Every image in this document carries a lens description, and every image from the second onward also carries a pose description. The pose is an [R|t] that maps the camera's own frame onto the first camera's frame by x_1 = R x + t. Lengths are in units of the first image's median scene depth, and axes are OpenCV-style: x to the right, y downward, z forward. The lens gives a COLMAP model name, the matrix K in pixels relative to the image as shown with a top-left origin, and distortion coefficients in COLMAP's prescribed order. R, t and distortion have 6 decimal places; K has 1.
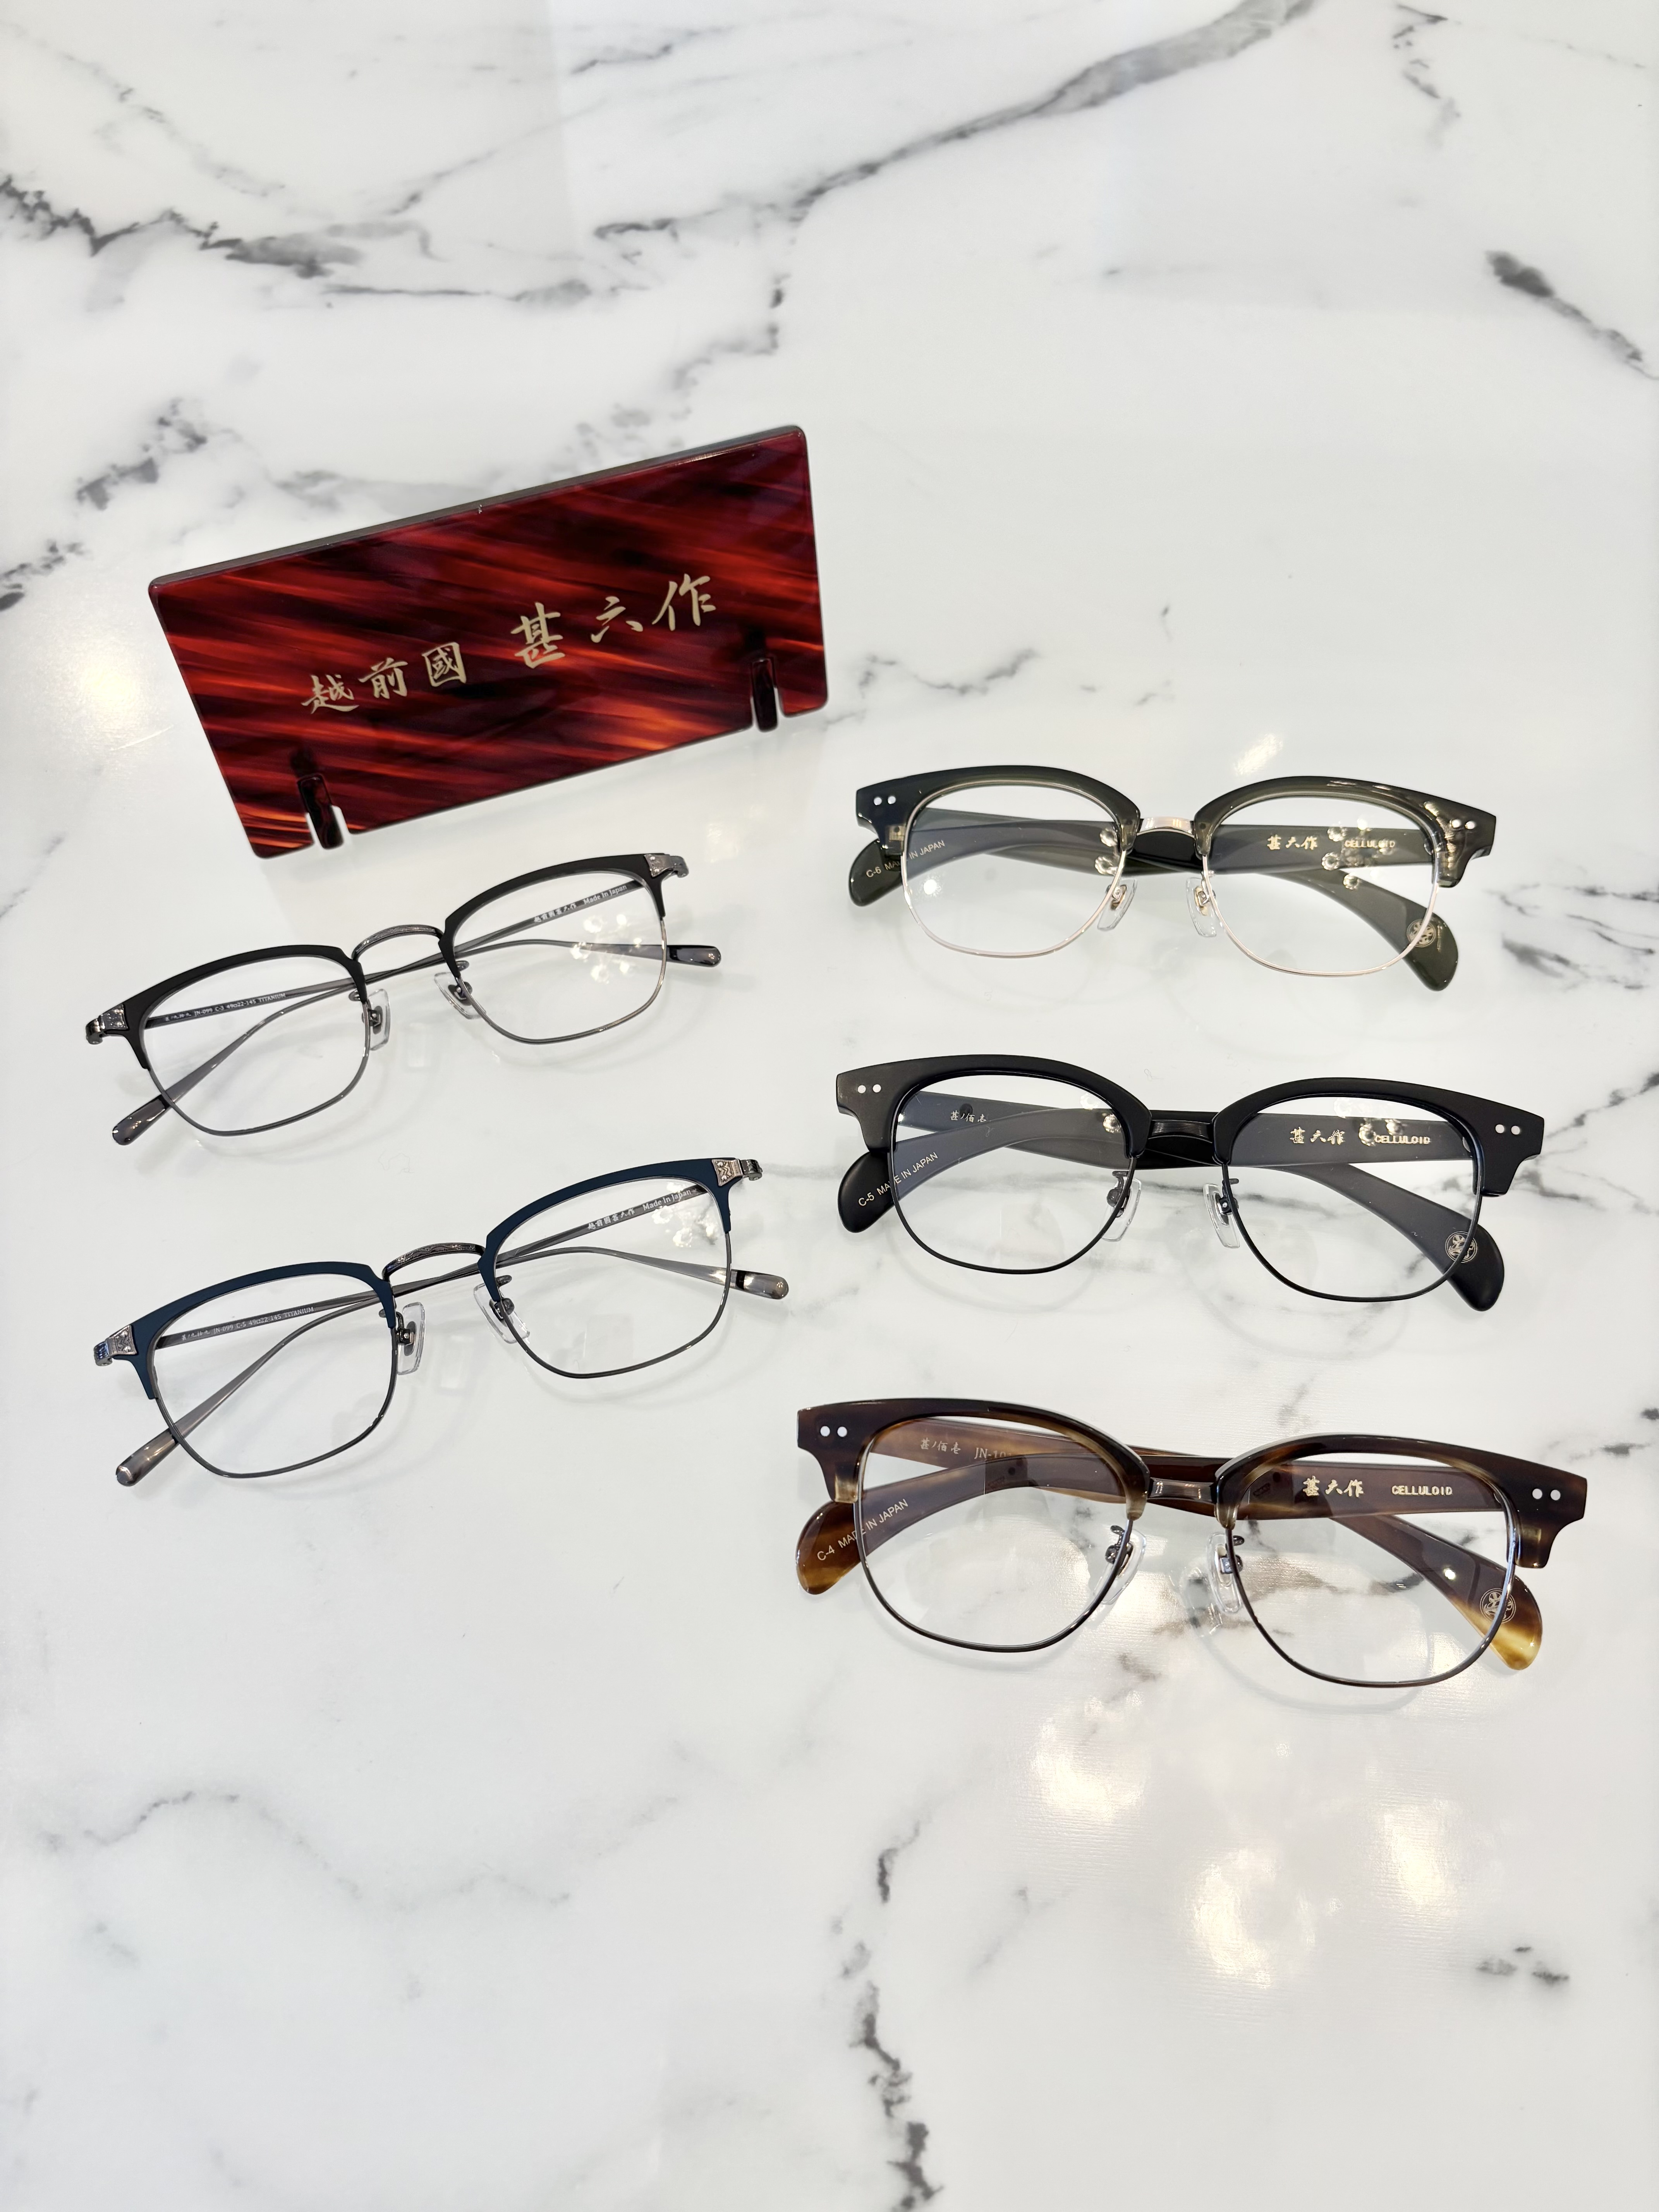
lens RADIAL K [[1757.4, 0, 818.9], [0, 1757.4, 1108.6], [0, 0, 1]] dist [0.026938, -0.051808]
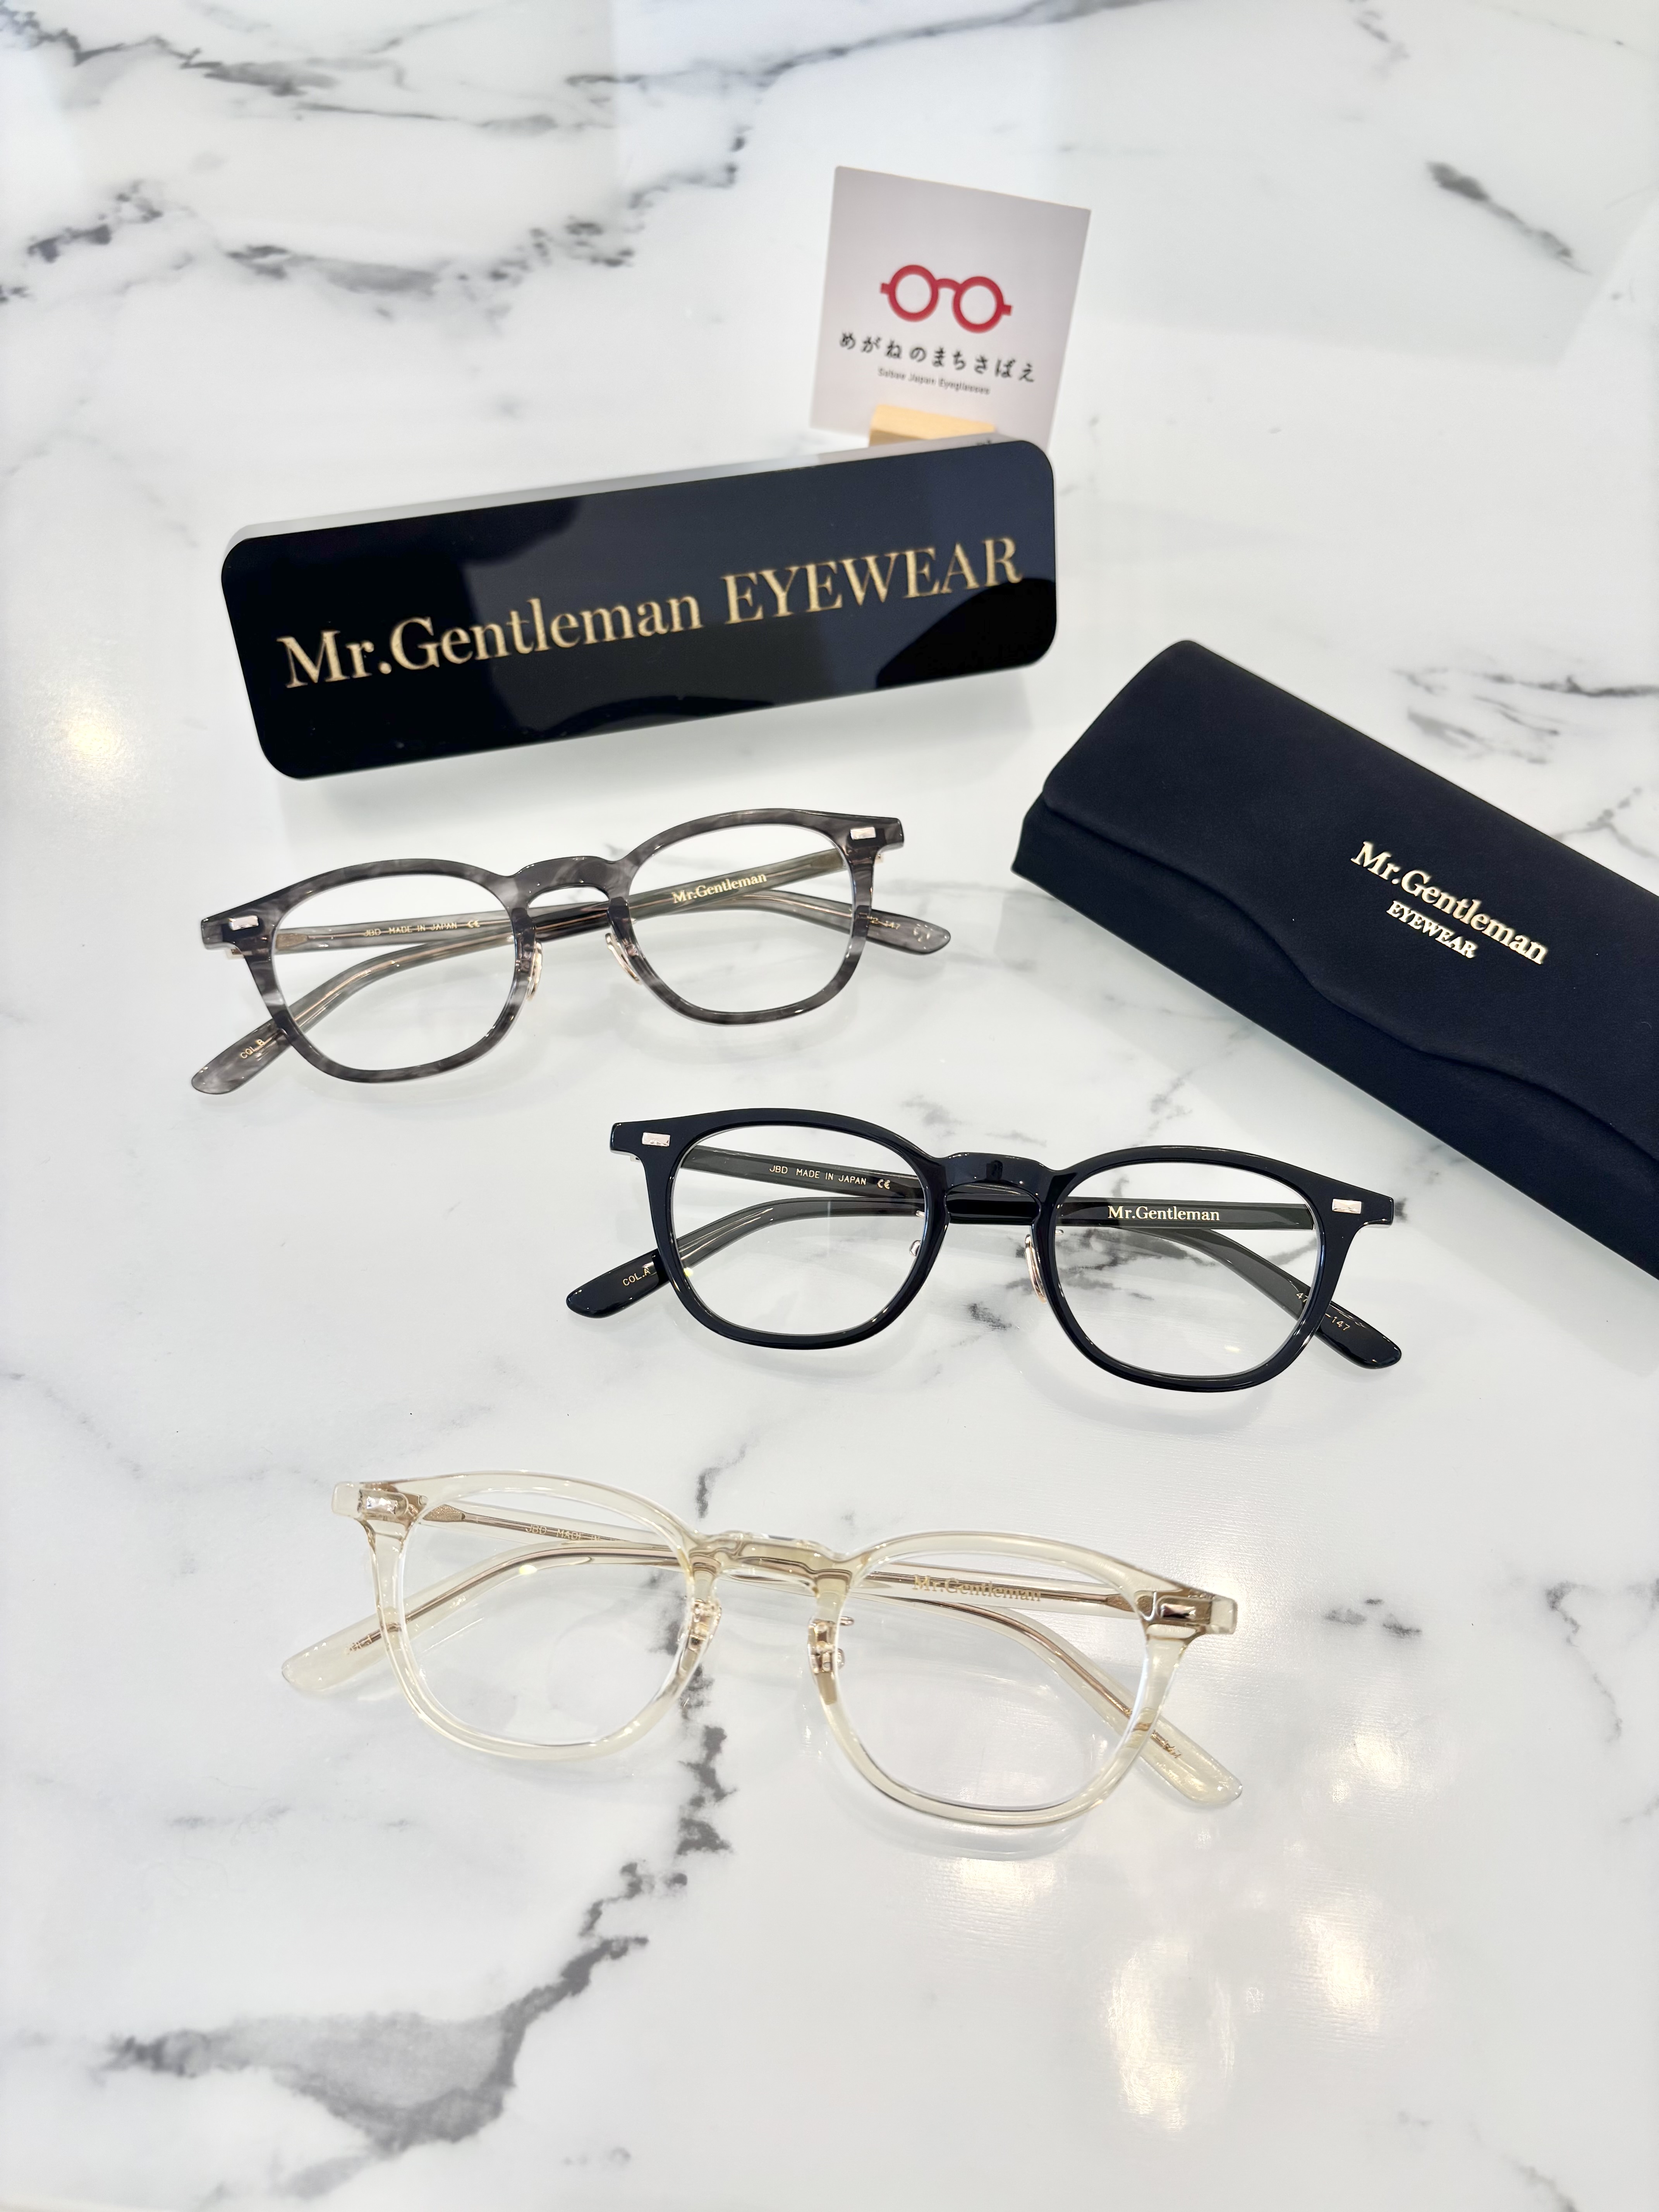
lens RADIAL K [[1757.4, 0, 825.6], [0, 1757.4, 1111.6], [0, 0, 1]] dist [0.026938, -0.051808]
pose [[0.997997, 0.060973, 0.016849, 0.046569], [-0.059275, 0.994398, -0.087521, 0.196983], [-0.022091, 0.086347, 0.996020, 0.027552]]
